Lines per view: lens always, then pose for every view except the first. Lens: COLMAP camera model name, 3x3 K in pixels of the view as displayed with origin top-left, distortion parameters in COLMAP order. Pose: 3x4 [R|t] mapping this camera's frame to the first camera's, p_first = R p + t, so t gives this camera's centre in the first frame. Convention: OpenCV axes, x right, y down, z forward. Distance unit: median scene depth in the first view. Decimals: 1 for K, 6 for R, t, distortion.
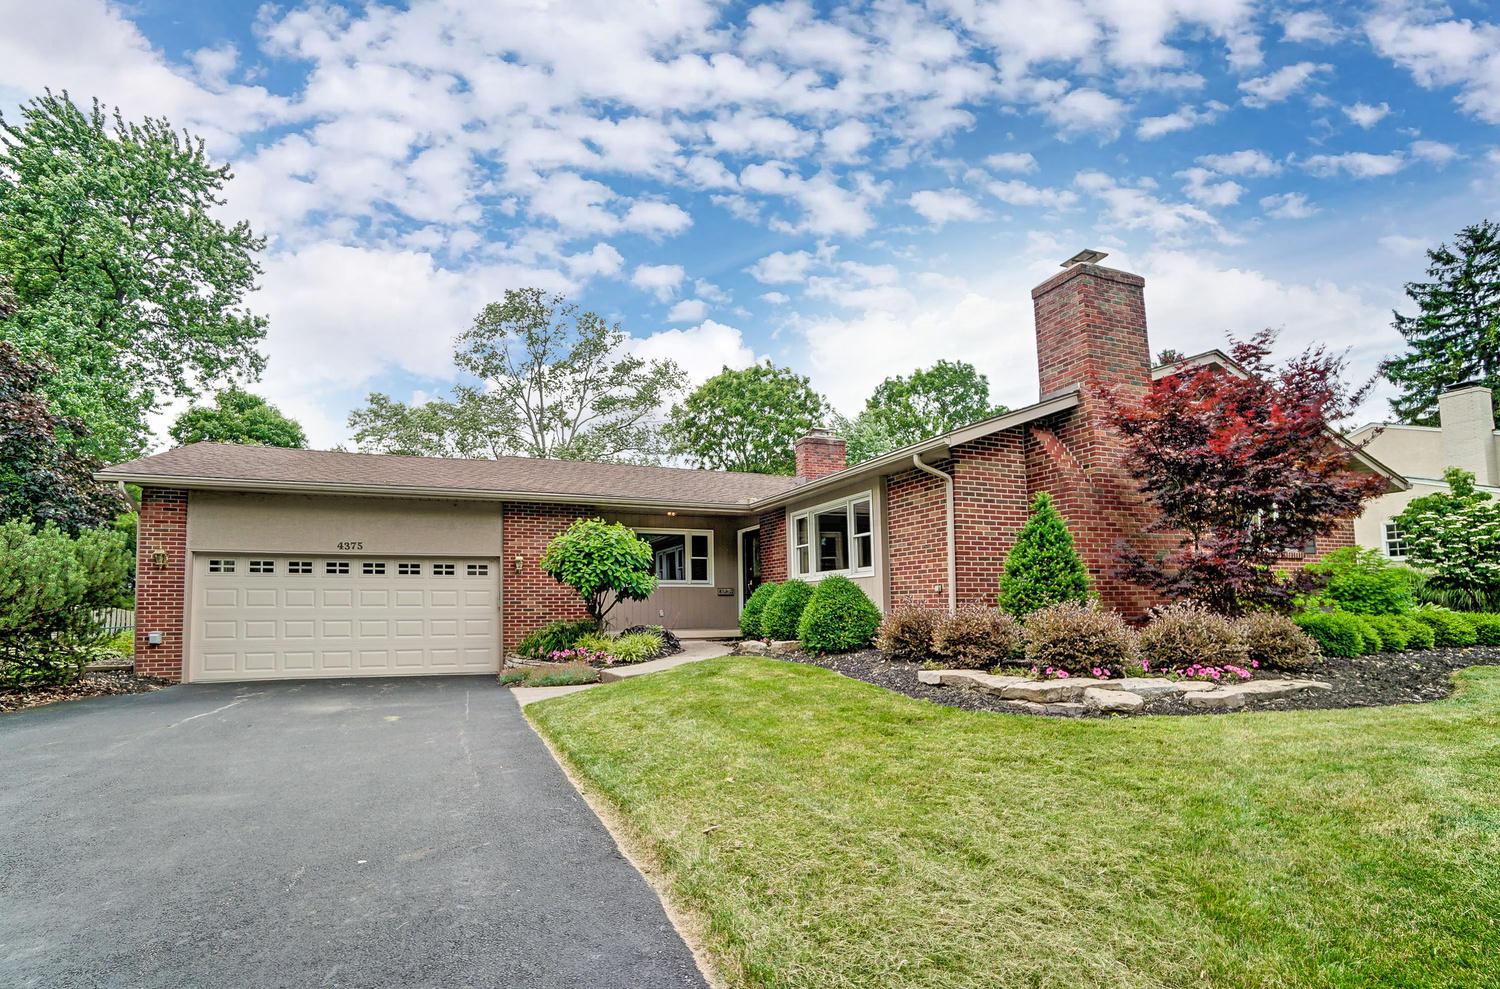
lens RADIAL K [[665.0, 0, 750.0], [0, 665.0, 494.5], [0, 0, 1]] dist [-0.043626, 0.017172]
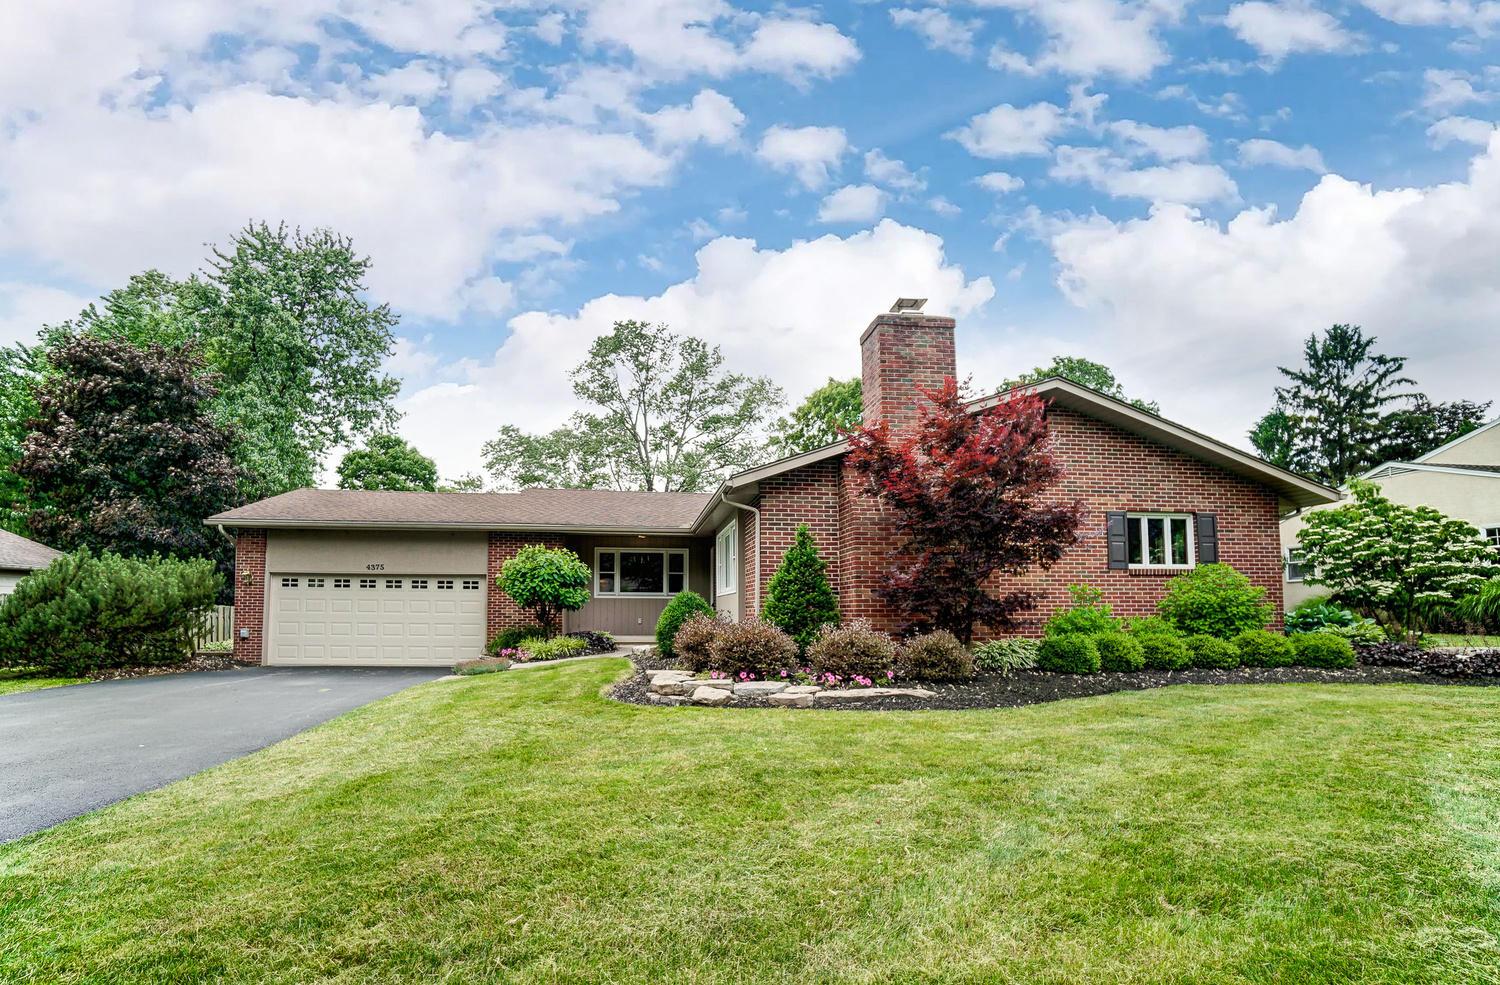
lens RADIAL K [[659.0, 0, 732.8], [0, 659.0, 495.4], [0, 0, 1]] dist [-0.040826, 0.000157]
pose [[0.972715, -0.030142, -0.230037, 0.281114], [0.027633, 0.999518, -0.014119, -0.019554], [0.230352, 0.007377, 0.973079, -0.080368]]
